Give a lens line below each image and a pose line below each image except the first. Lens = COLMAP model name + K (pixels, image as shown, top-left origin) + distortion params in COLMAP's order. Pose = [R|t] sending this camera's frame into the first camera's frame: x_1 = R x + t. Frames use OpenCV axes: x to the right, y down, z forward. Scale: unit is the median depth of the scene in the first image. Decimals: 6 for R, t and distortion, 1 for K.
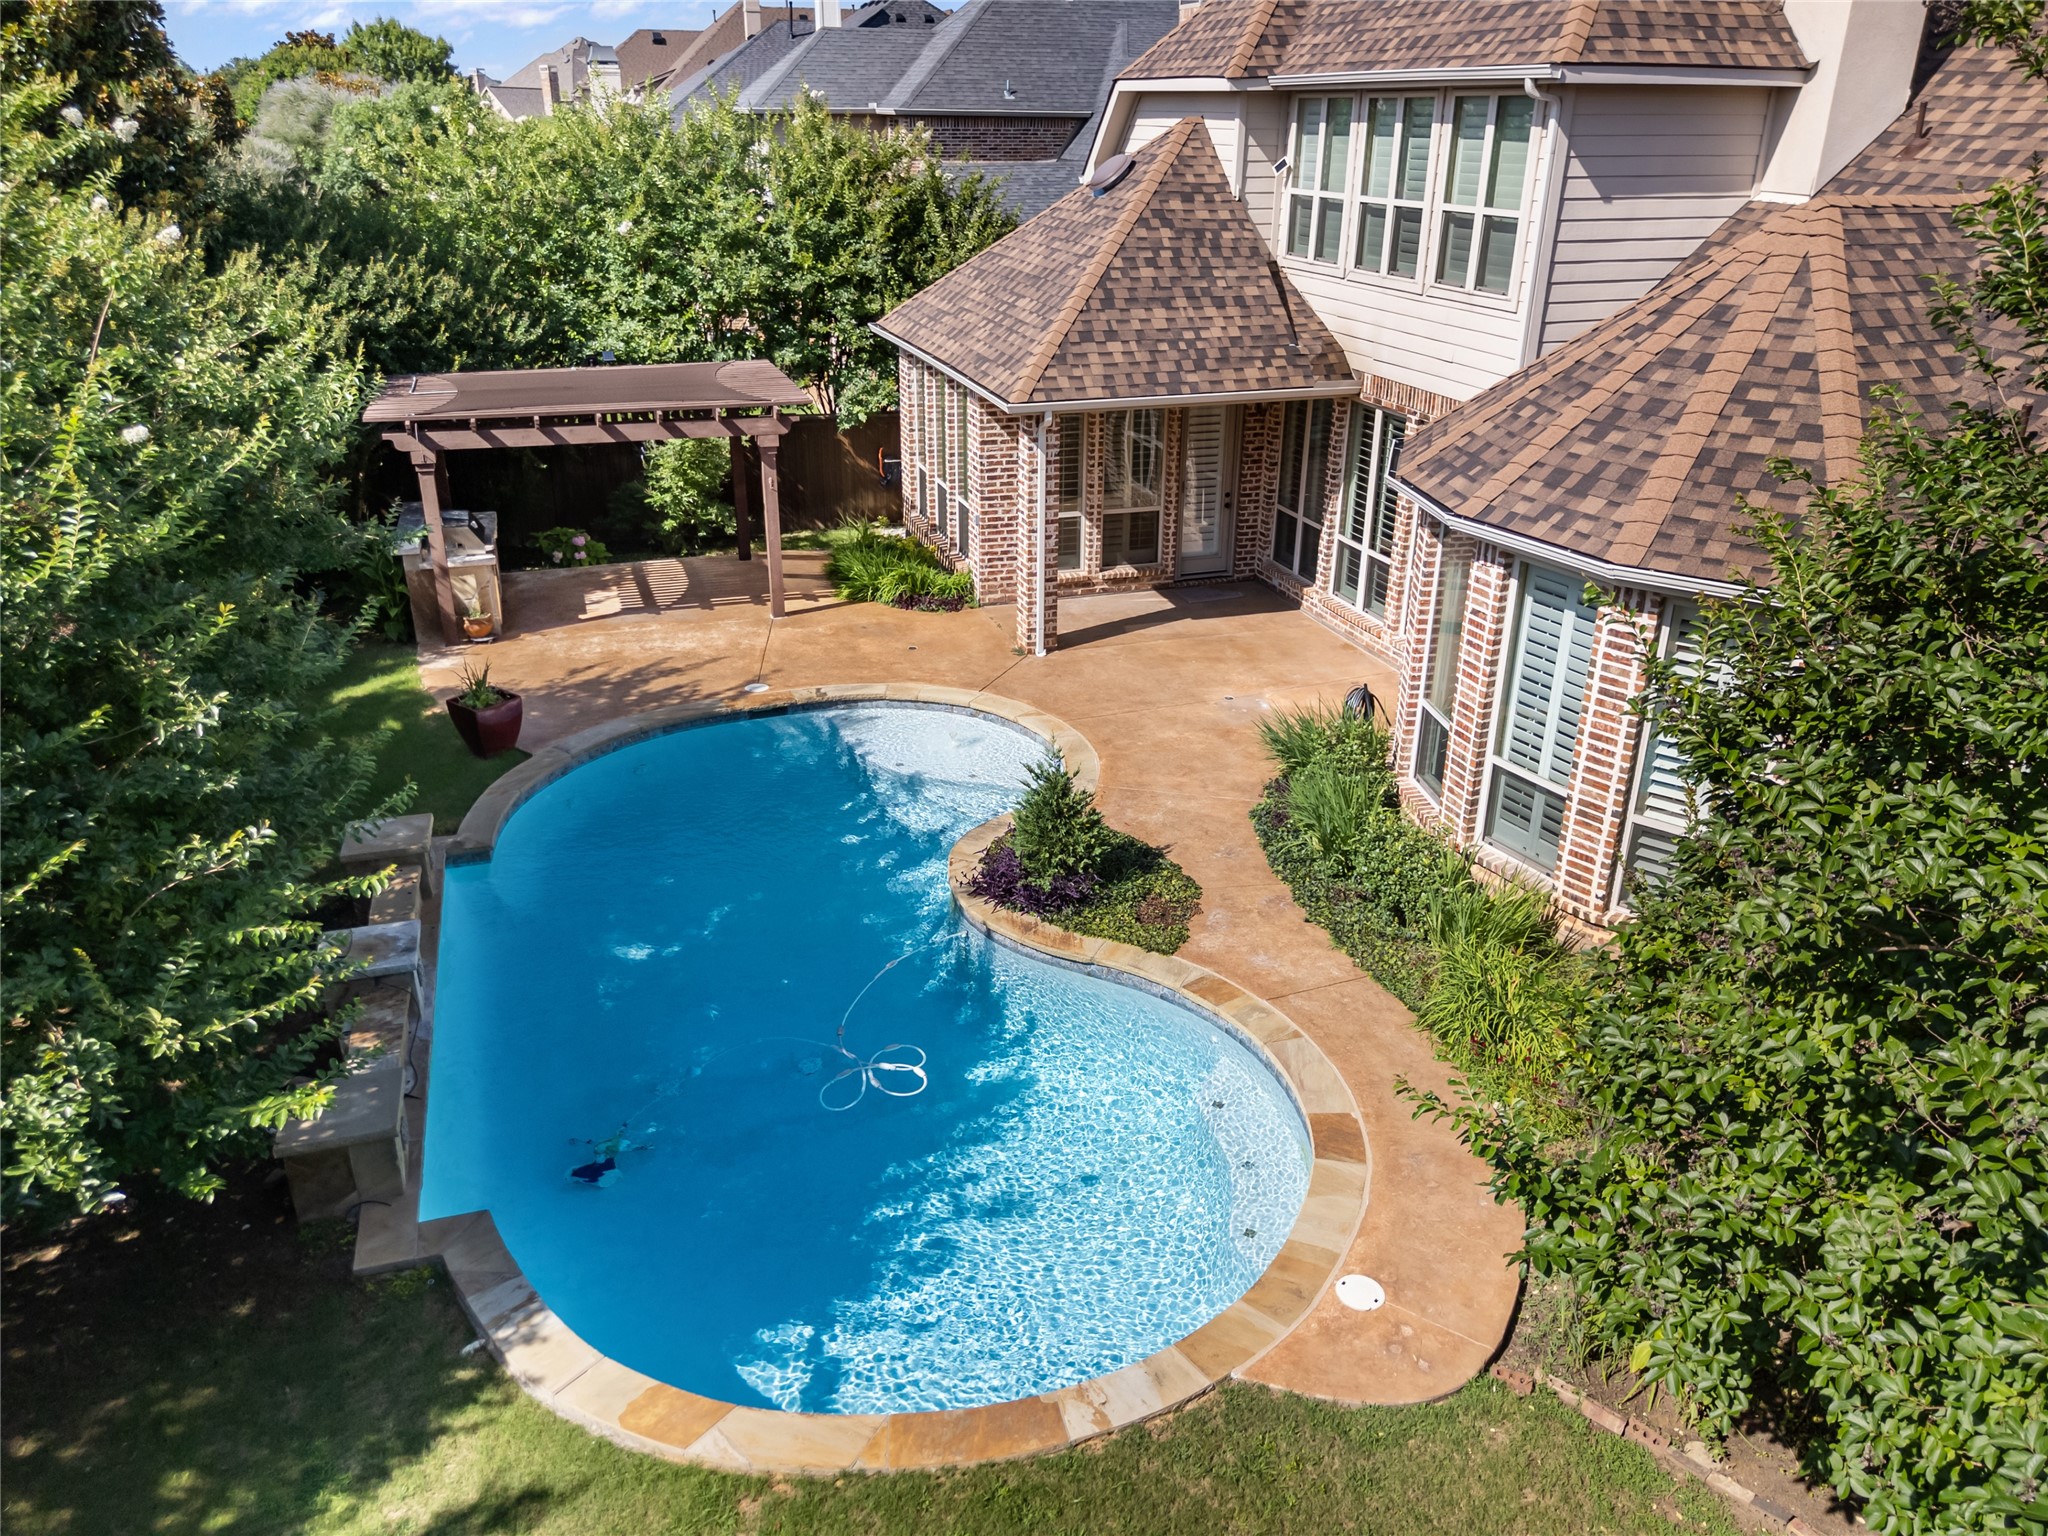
lens RADIAL K [[1531.5, 0, 1044.9], [0, 1531.5, 764.0], [0, 0, 1]] dist [0.109010, -0.113153]
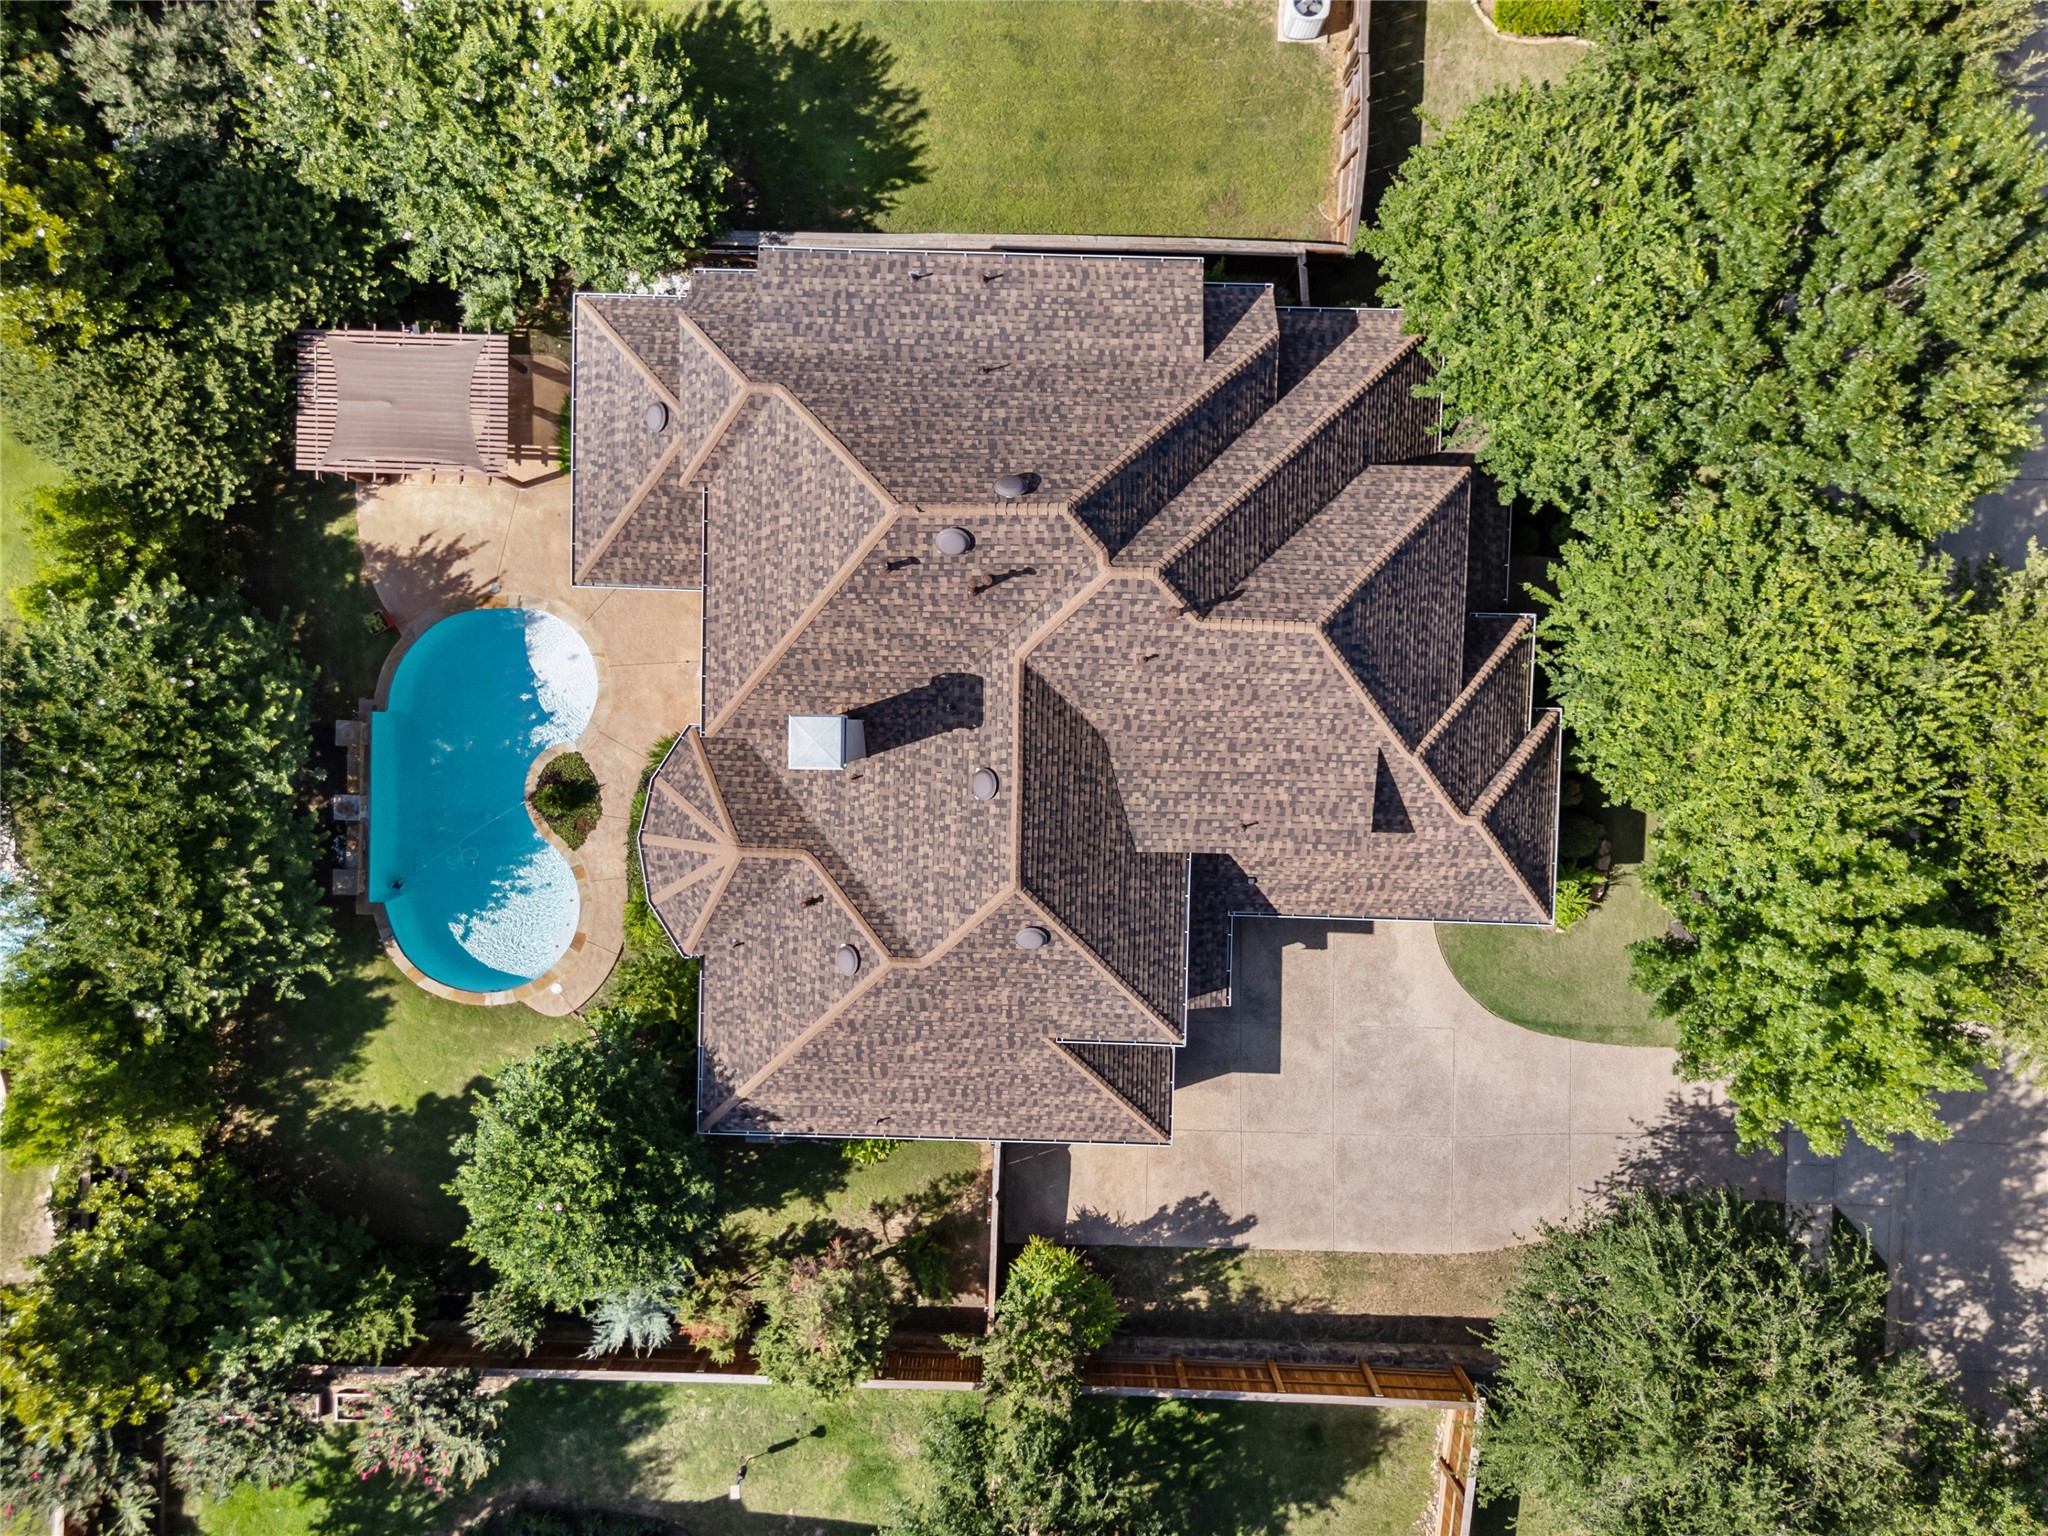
lens RADIAL K [[1531.5, 0, 1044.9], [0, 1531.5, 764.0], [0, 0, 1]] dist [0.109010, -0.113153]
pose [[0.939030, 0.343831, -0.001666, 0.760231], [-0.117904, 0.326549, 0.937798, -2.493965], [0.322988, -0.880424, 0.347178, 0.238671]]
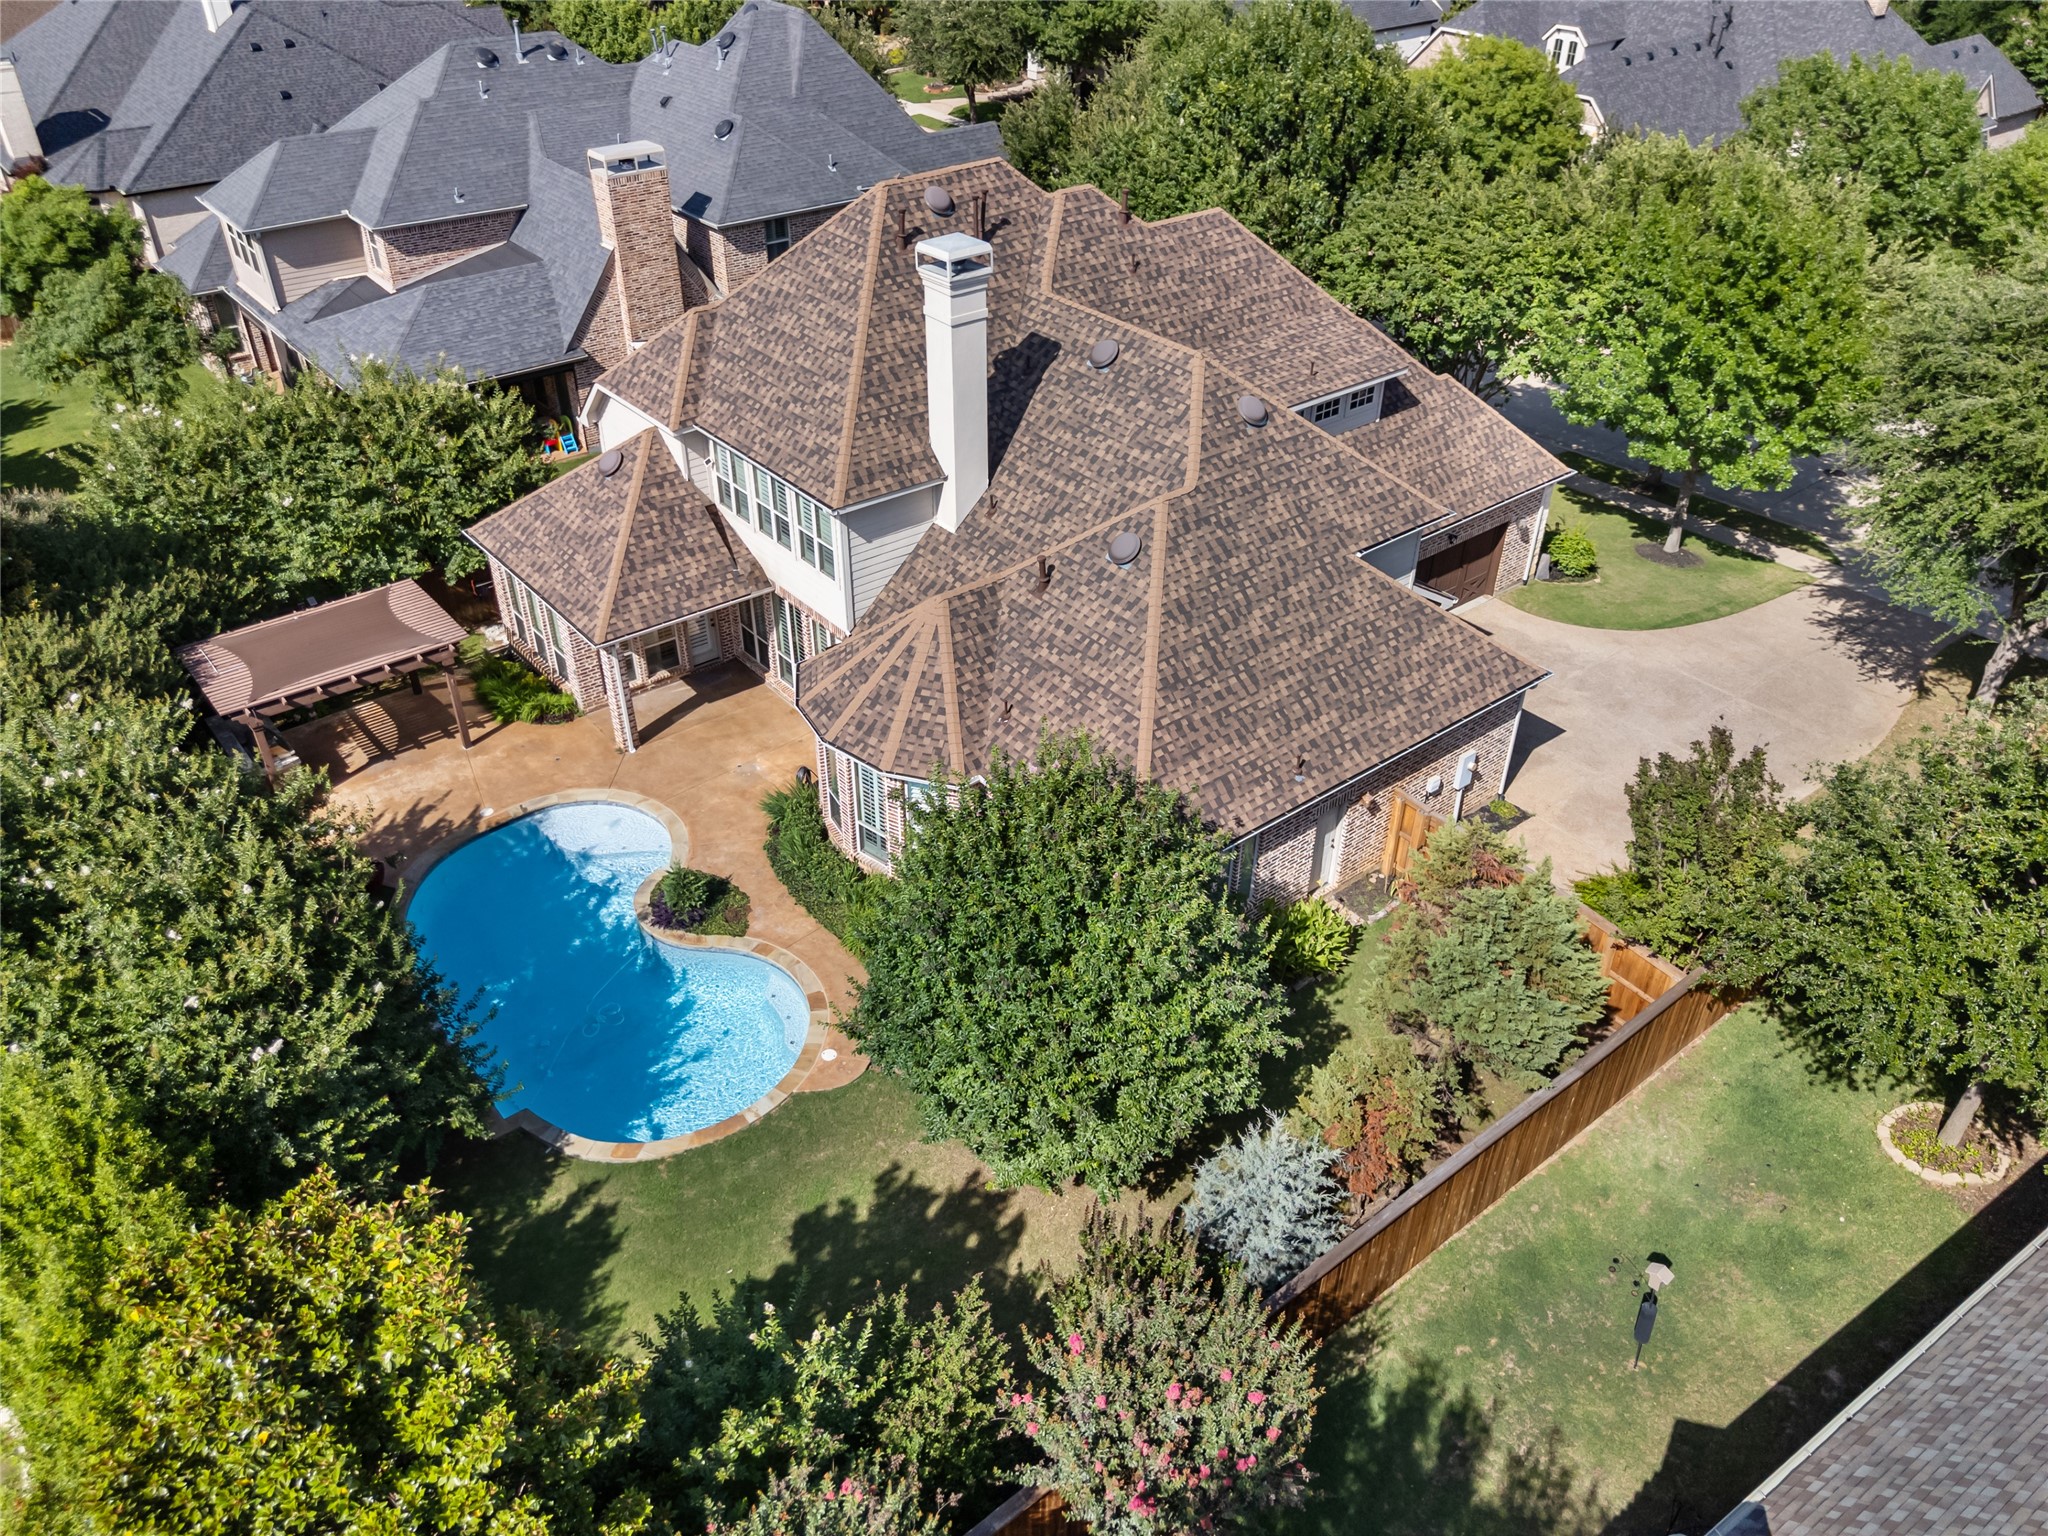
lens RADIAL K [[1531.5, 0, 1044.9], [0, 1531.5, 764.0], [0, 0, 1]] dist [0.109010, -0.113153]
pose [[0.934430, -0.206243, 0.290353, -0.096376], [0.141367, 0.963075, 0.229134, -0.486836], [-0.326889, -0.173063, 0.929082, -1.072719]]
